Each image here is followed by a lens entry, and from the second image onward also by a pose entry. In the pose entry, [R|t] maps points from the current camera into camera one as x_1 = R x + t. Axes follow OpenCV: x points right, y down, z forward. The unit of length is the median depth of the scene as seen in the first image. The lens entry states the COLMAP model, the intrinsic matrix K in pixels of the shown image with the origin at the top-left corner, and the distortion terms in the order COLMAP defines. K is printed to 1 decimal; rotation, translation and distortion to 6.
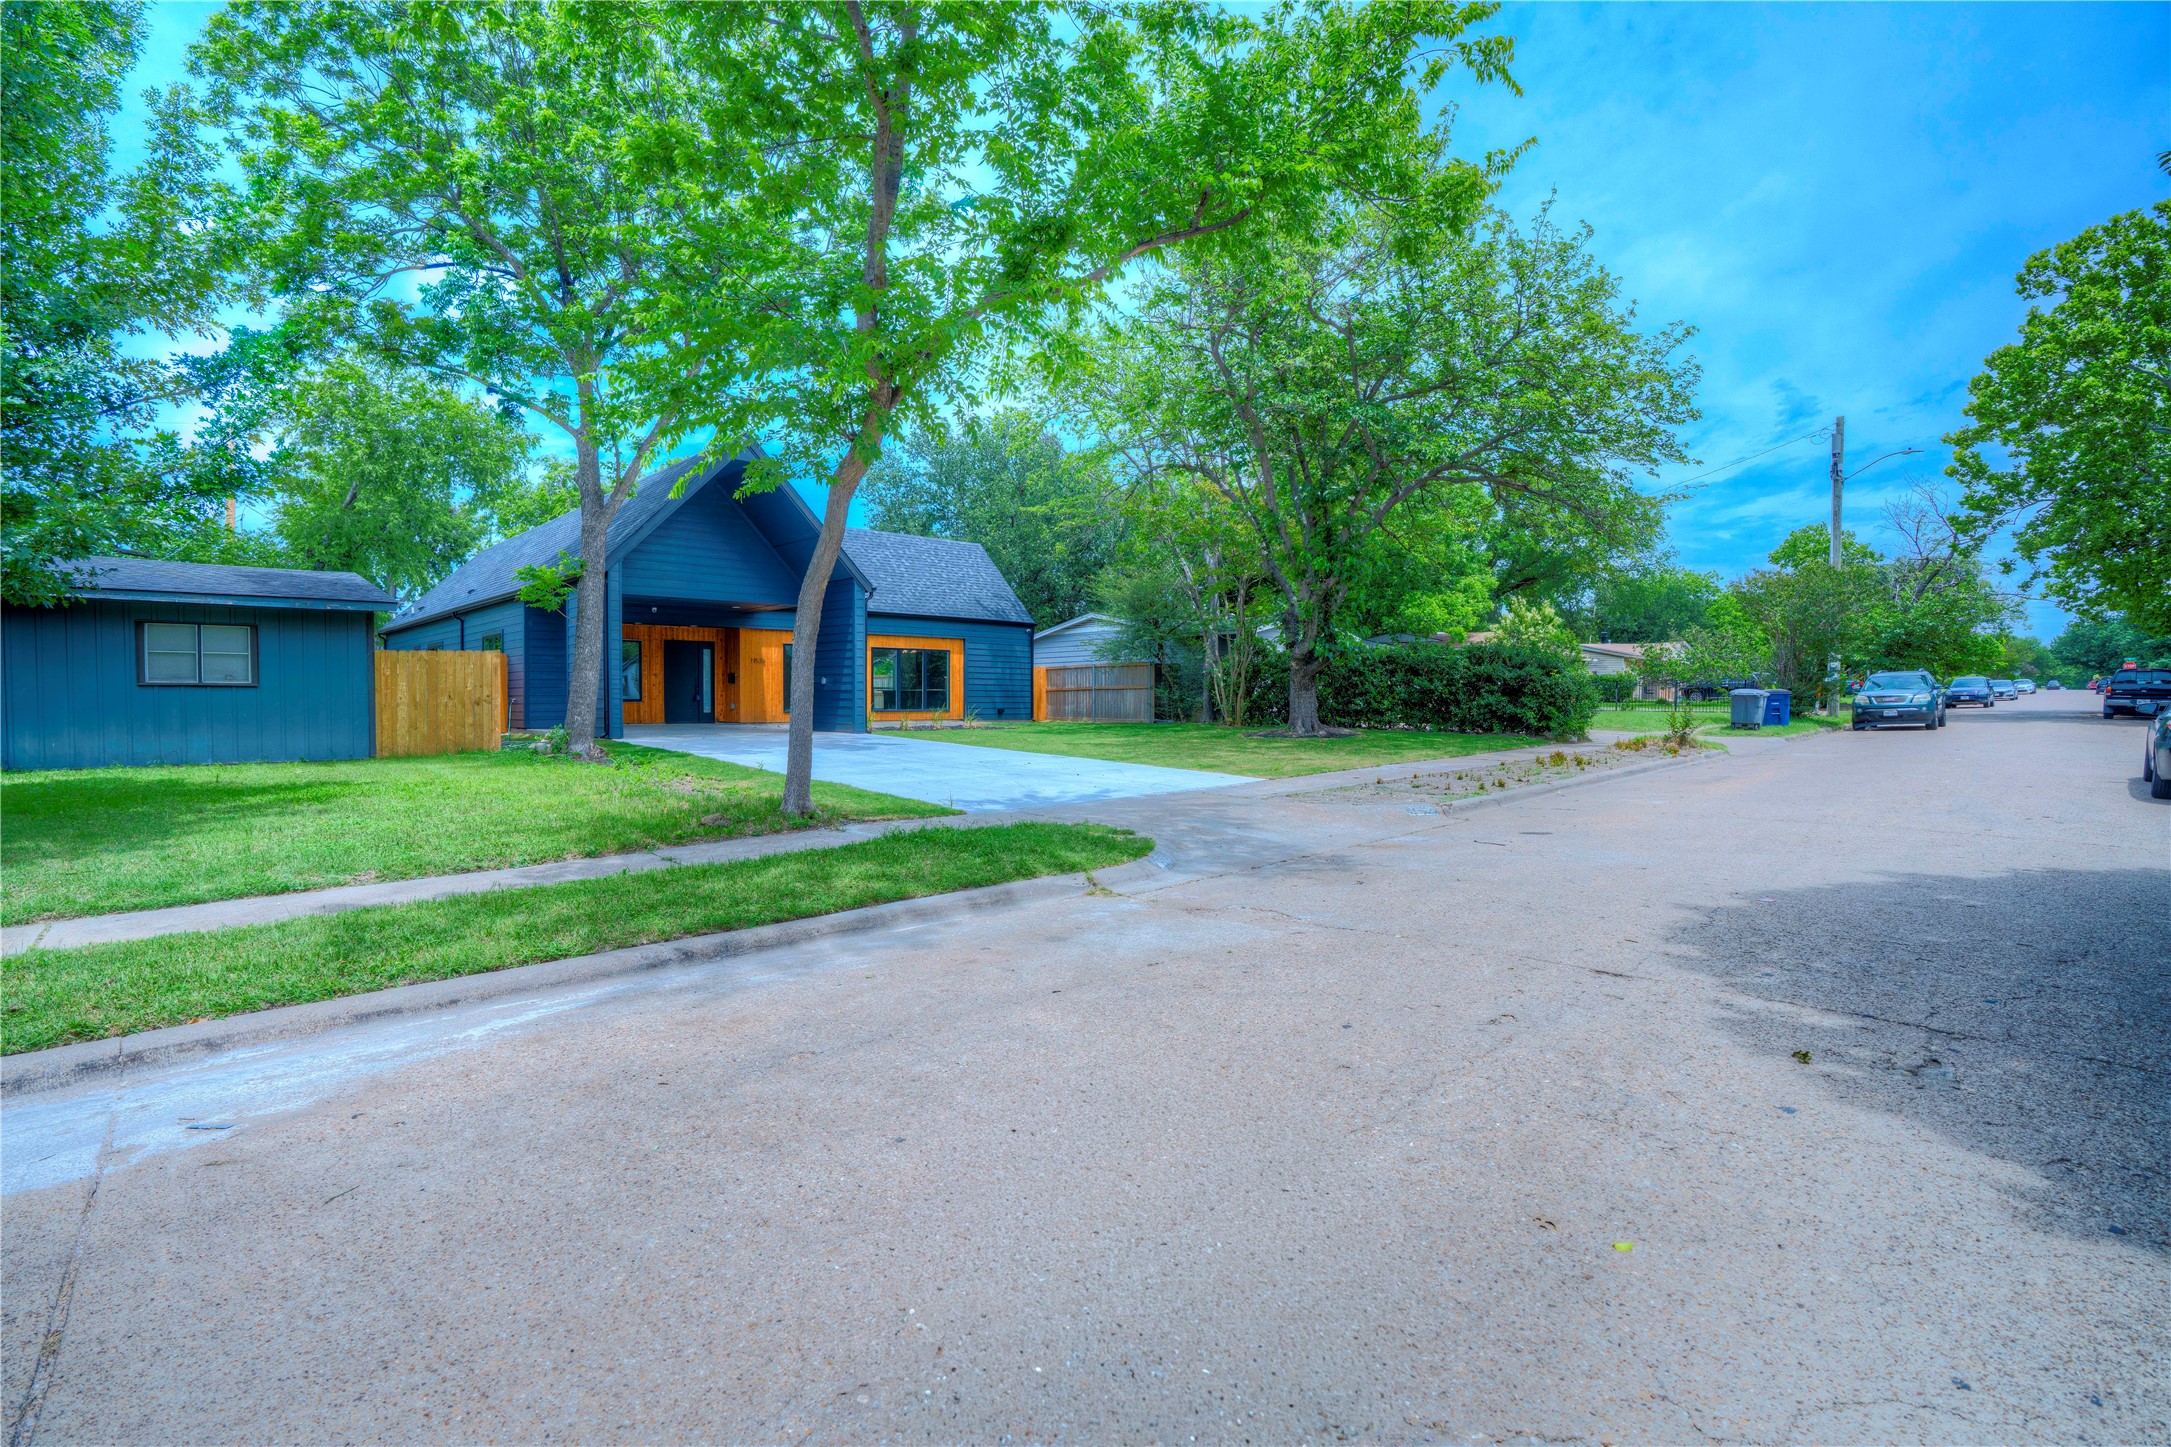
lens RADIAL K [[1013.8, 0, 1073.0], [0, 1013.8, 720.3], [0, 0, 1]] dist [-0.060040, 0.018698]
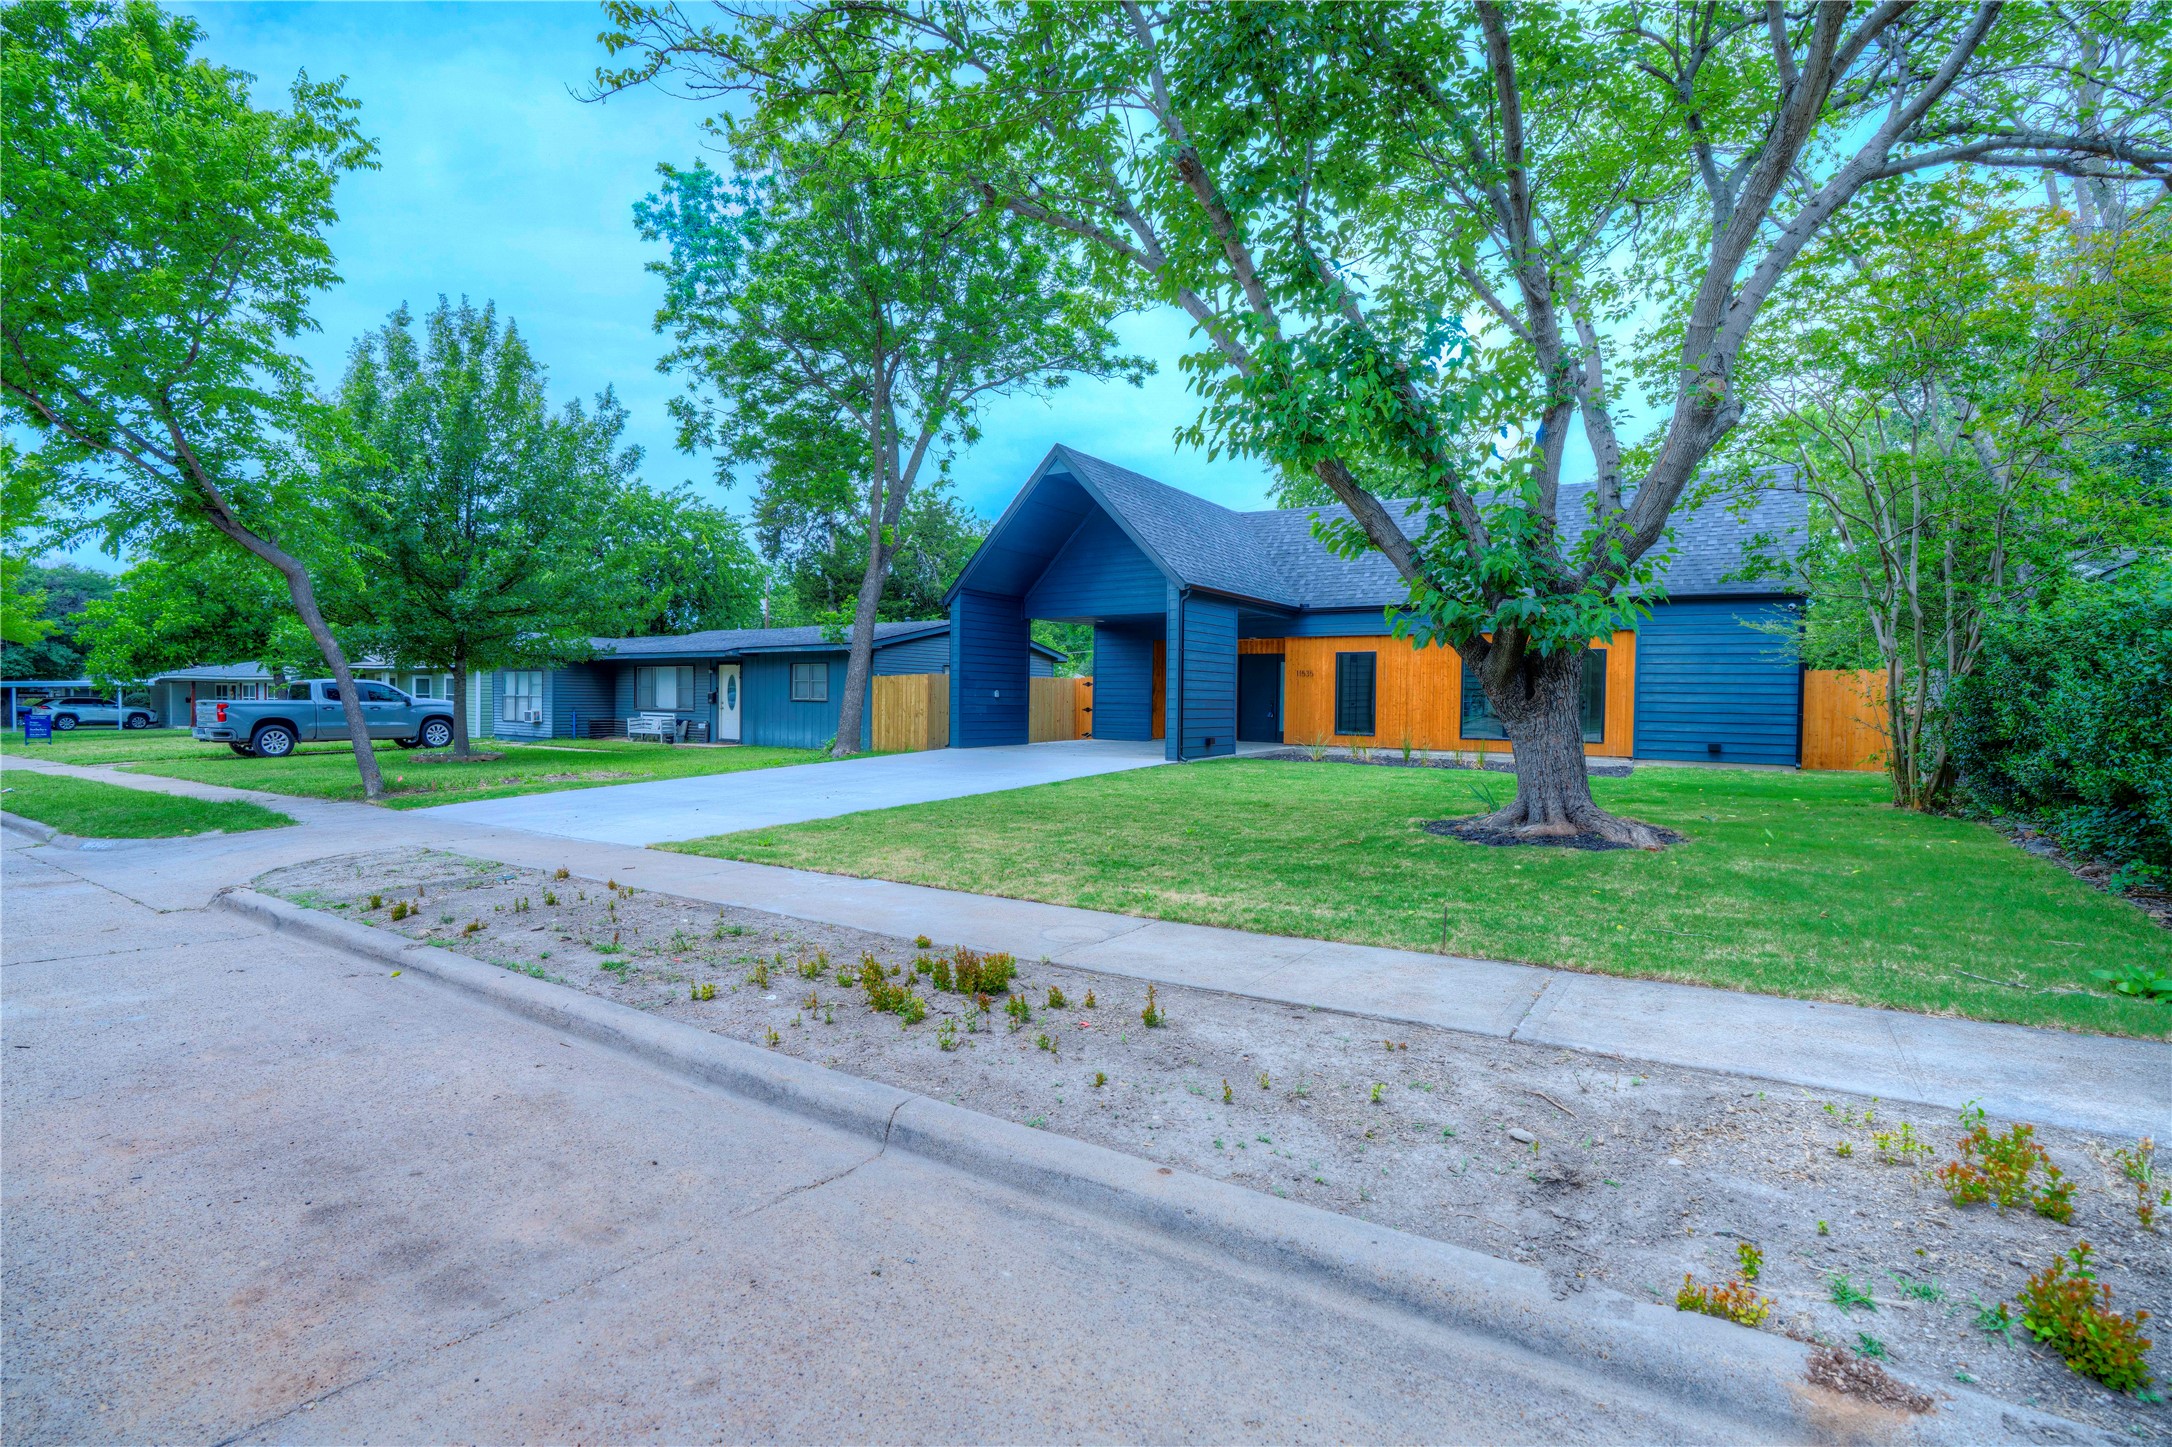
lens RADIAL K [[1014.3, 0, 1082.6], [0, 1014.3, 722.6], [0, 0, 1]] dist [-0.060040, 0.018698]
pose [[0.223128, 0.025086, -0.974466, 0.492076], [-0.032691, 0.999299, 0.018240, -0.026481], [0.974241, 0.027787, 0.223792, 0.615740]]
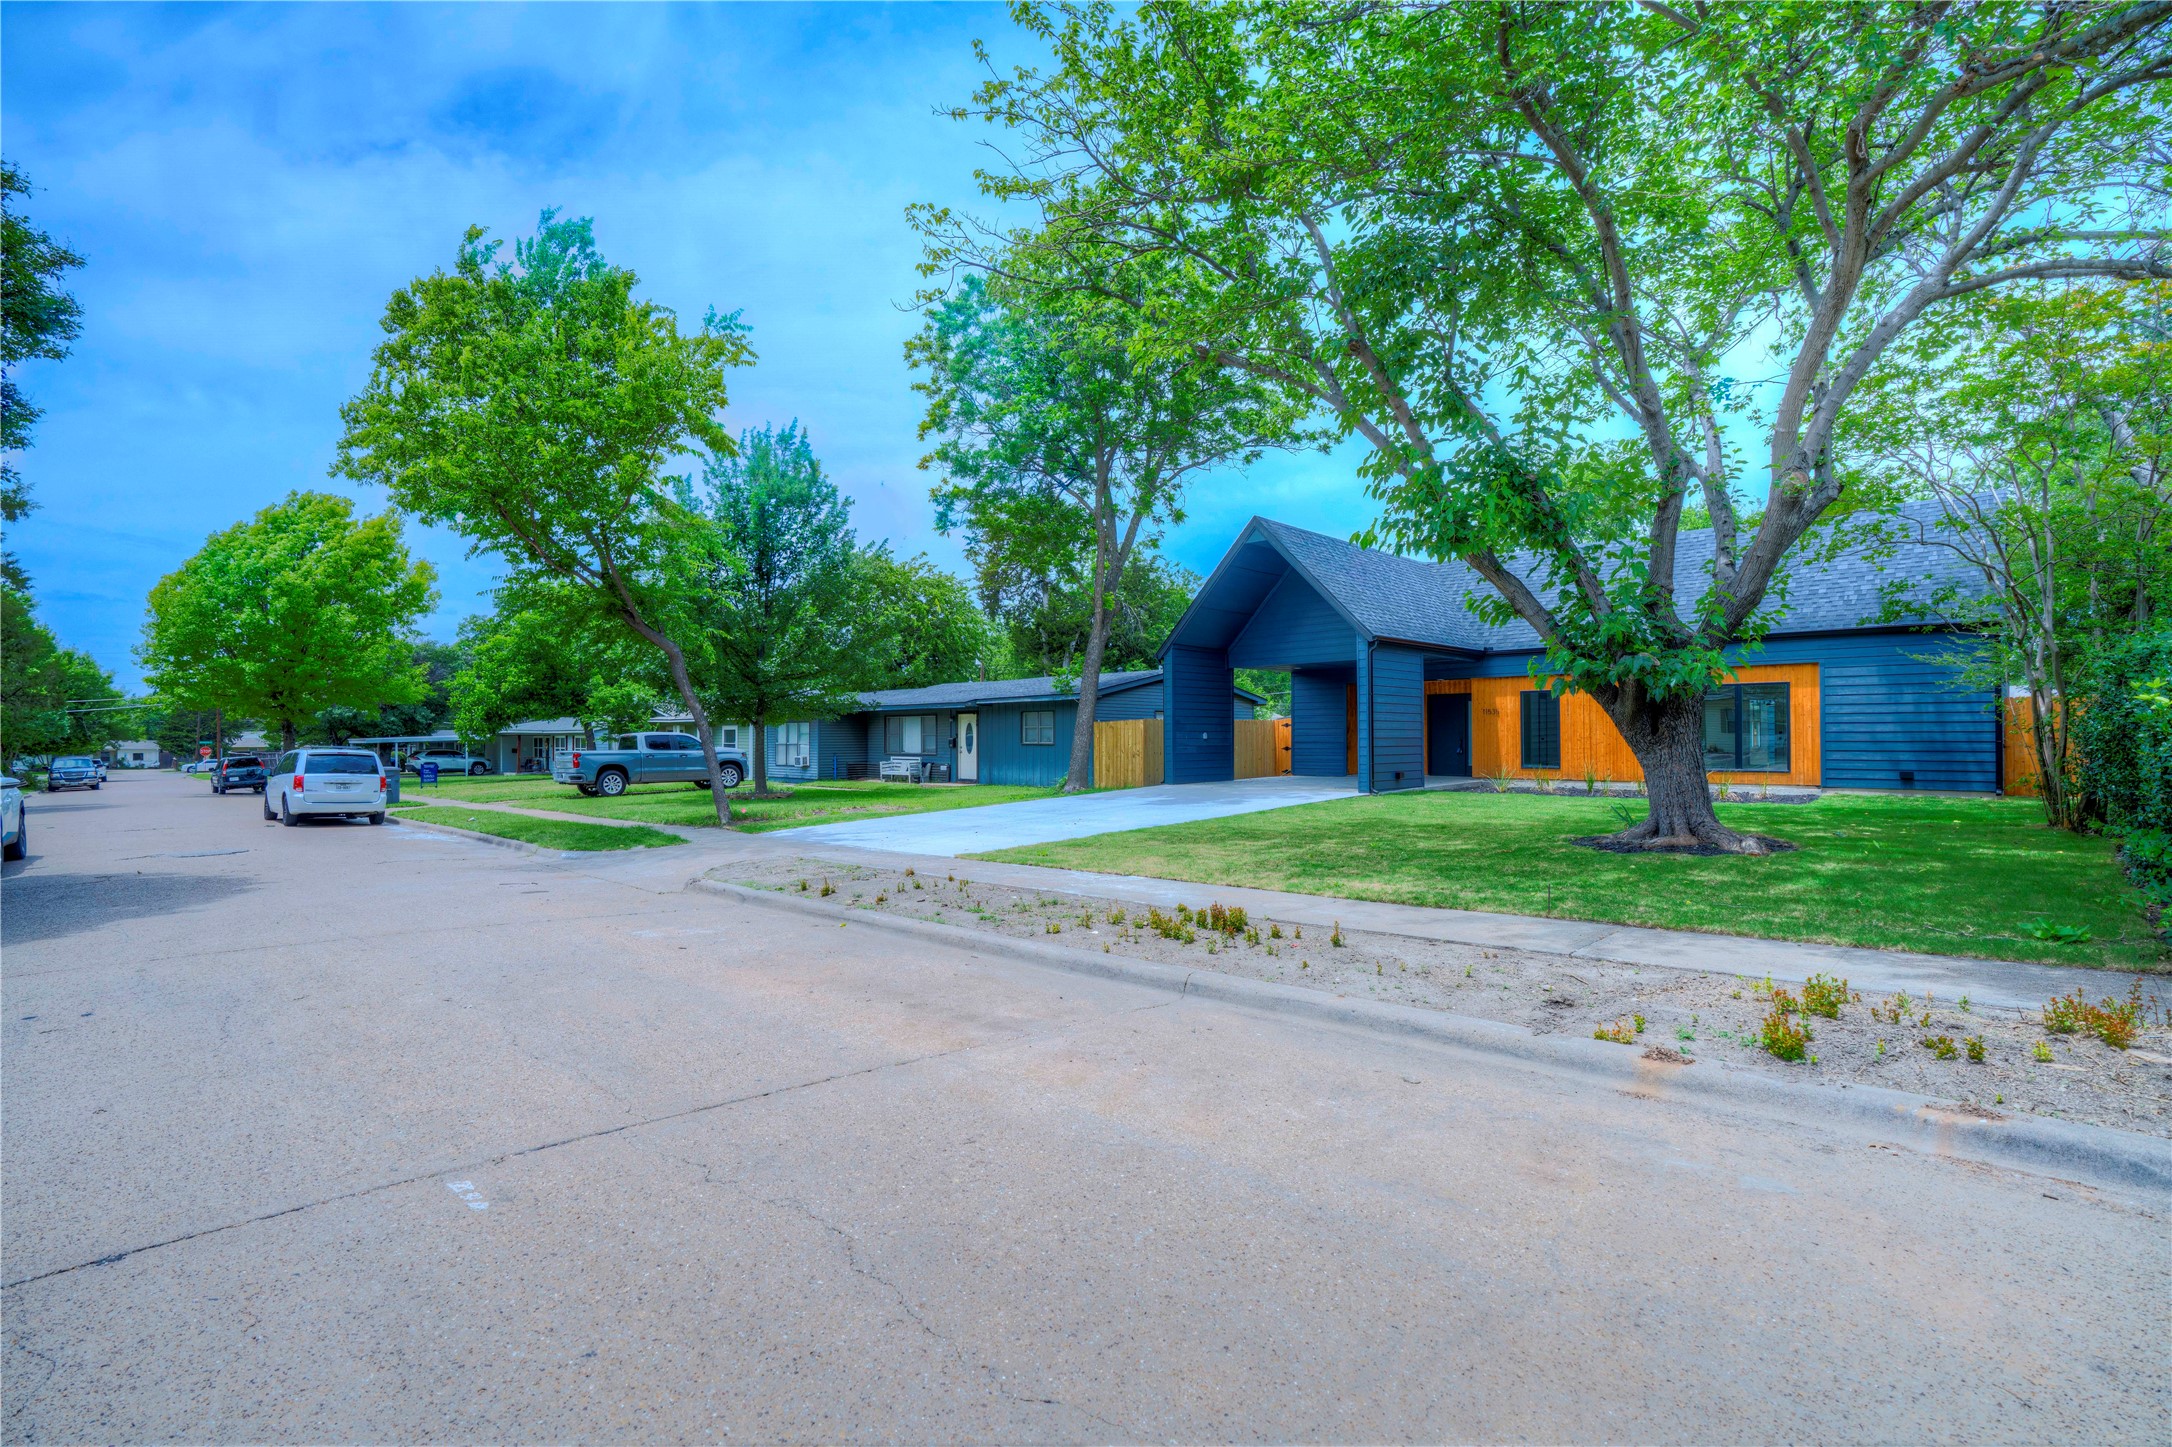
lens RADIAL K [[1014.3, 0, 1080.1], [0, 1014.3, 723.5], [0, 0, 1]] dist [-0.060040, 0.018698]
pose [[0.030818, -0.014789, -0.999416, 0.599648], [-0.016163, 0.999752, -0.015293, -0.027642], [0.999394, 0.016625, 0.030572, 0.588163]]
